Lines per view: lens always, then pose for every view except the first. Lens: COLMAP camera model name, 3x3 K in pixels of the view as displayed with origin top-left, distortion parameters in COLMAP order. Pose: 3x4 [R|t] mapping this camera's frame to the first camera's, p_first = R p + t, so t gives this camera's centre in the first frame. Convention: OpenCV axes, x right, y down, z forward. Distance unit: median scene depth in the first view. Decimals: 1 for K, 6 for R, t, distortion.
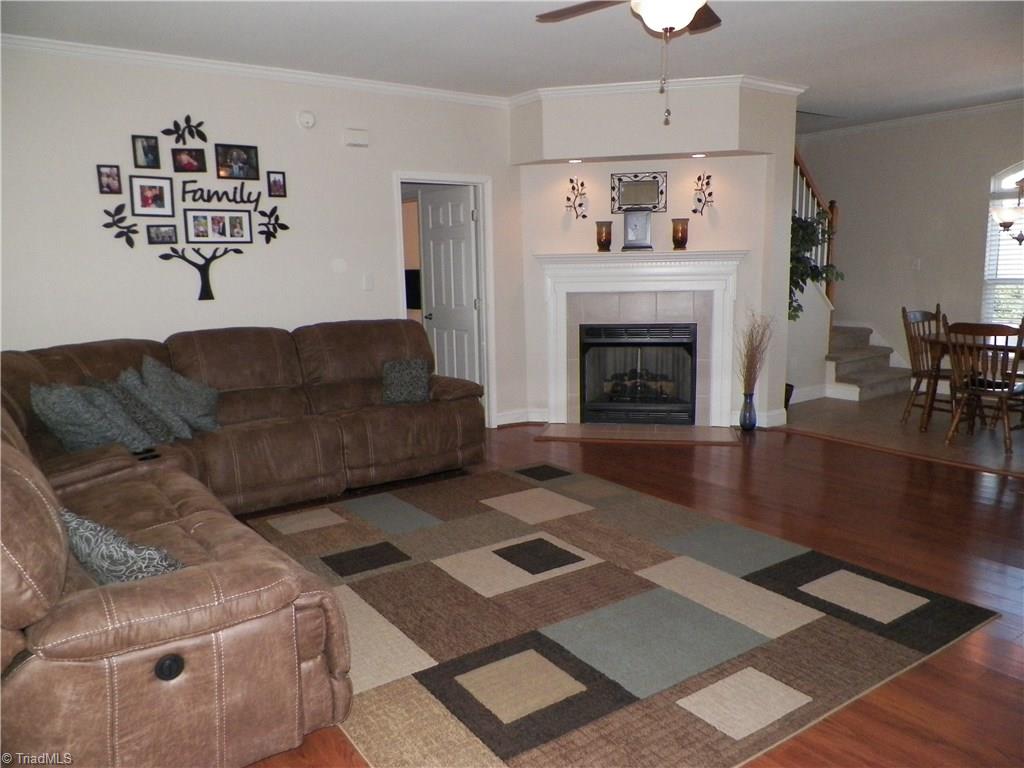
lens RADIAL K [[755.1, 0, 509.6], [0, 755.1, 377.7], [0, 0, 1]] dist [0.035597, -0.037250]
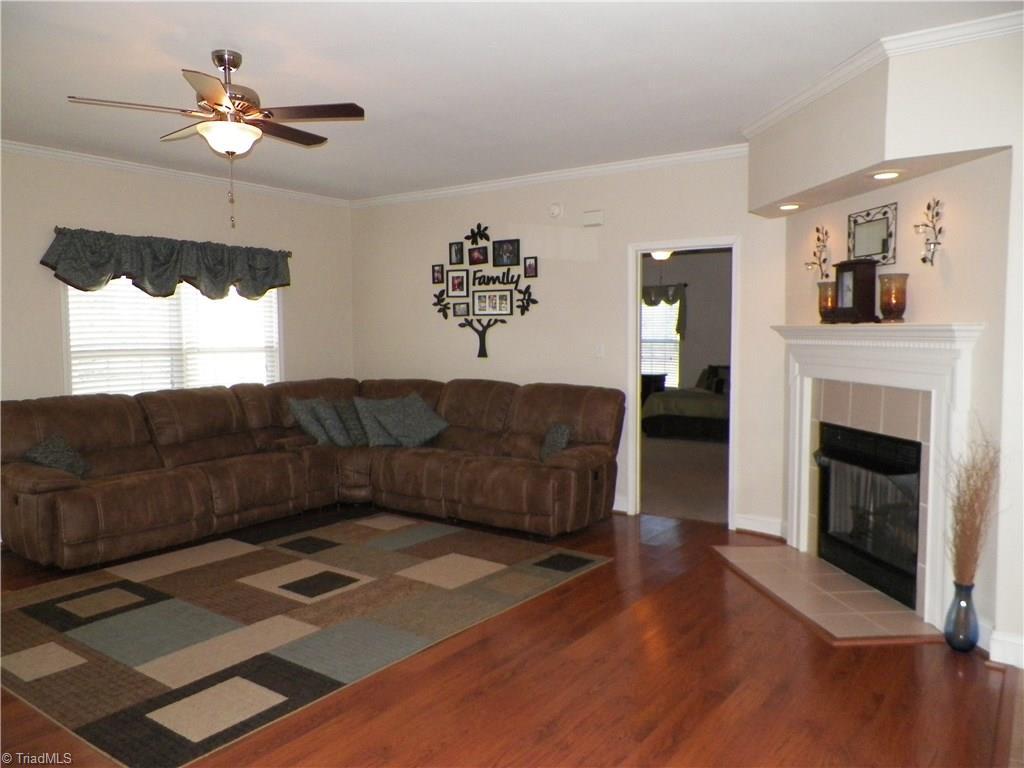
lens RADIAL K [[755.1, 0, 509.6], [0, 755.1, 377.7], [0, 0, 1]] dist [0.035597, -0.037250]
pose [[0.338008, 0.078476, -0.937866, 0.890127], [-0.151024, 0.988126, 0.028253, -0.115299], [0.928947, 0.132091, 0.345846, 0.607458]]
